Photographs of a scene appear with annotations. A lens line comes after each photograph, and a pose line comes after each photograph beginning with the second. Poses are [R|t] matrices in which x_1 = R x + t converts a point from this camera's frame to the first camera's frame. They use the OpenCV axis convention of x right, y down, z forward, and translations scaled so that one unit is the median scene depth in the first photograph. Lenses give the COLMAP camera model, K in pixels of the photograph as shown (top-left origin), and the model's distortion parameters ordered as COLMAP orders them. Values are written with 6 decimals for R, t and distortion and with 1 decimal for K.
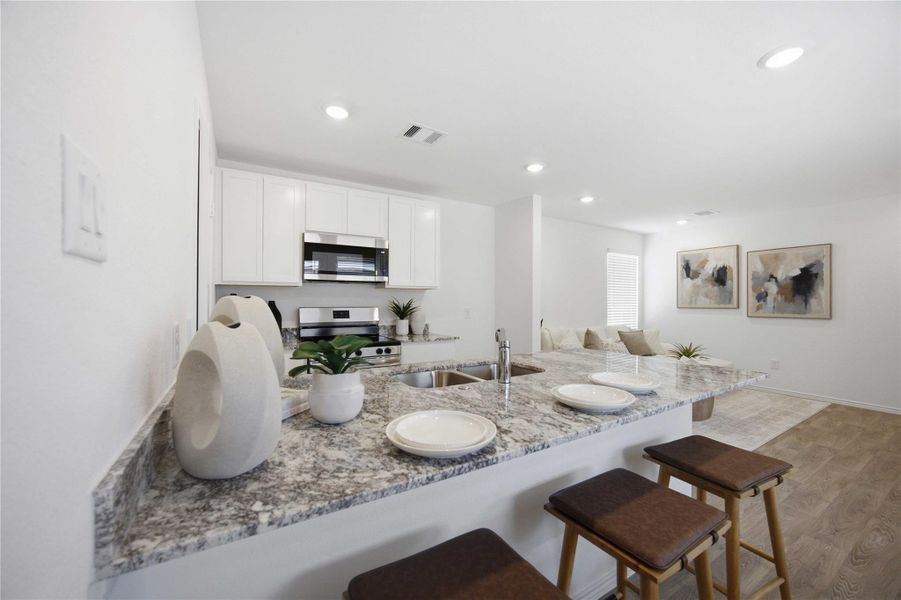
lens RADIAL K [[352.7, 0, 450.5], [0, 352.7, 300.0], [0, 0, 1]] dist [-0.000327, 0.000019]
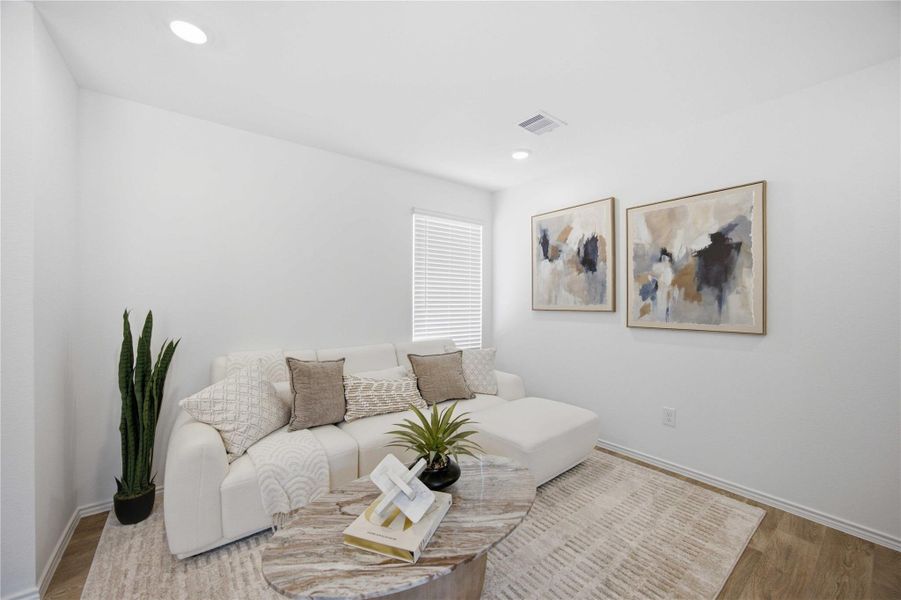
lens RADIAL K [[355.5, 0, 448.2], [0, 355.5, 297.8], [0, 0, 1]] dist [-0.014899, 0.000142]
pose [[0.995402, -0.002049, 0.095763, 0.539610], [0.001977, 0.999998, 0.000848, 0.000848], [-0.095764, -0.000655, 0.995404, 0.504897]]
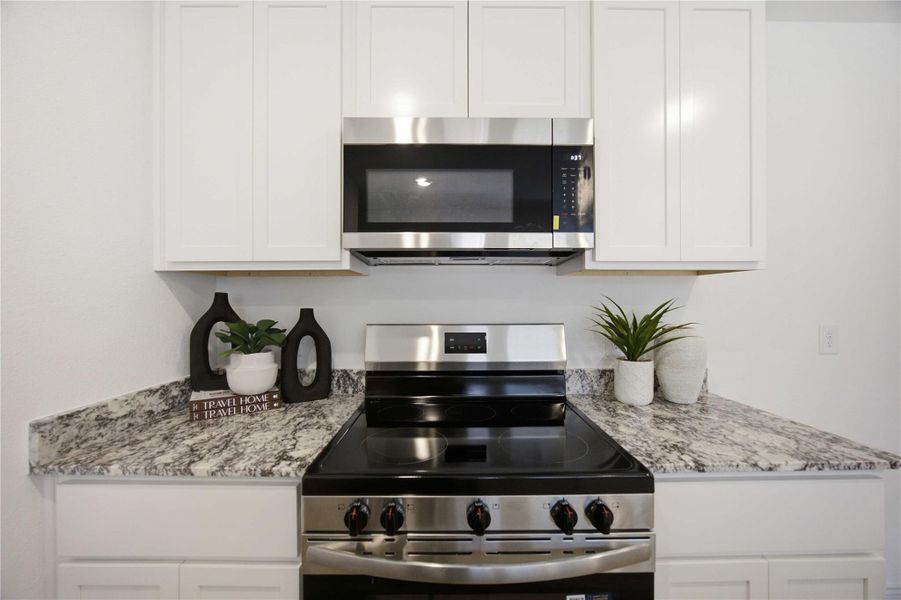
lens RADIAL K [[335.2, 0, 450.5], [0, 335.2, 300.0], [0, 0, 1]] dist [-0.027397, 0.000181]
pose [[0.853589, -0.004539, -0.520927, -0.091900], [0.003701, 0.999990, -0.002648, -0.003680], [0.520934, 0.000332, 0.853597, 0.473404]]
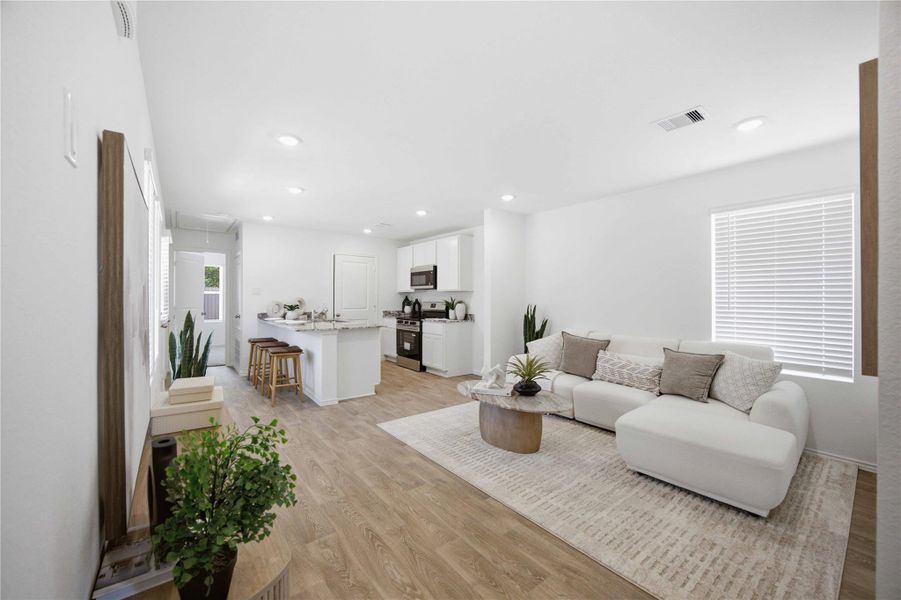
lens RADIAL K [[355.5, 0, 448.2], [0, 355.5, 297.8], [0, 0, 1]] dist [-0.014899, 0.000142]
pose [[0.097190, -0.000758, -0.995266, 1.169674], [0.001667, 0.999998, -0.000599, -0.000291], [0.995264, -0.001601, 0.097191, 0.627604]]
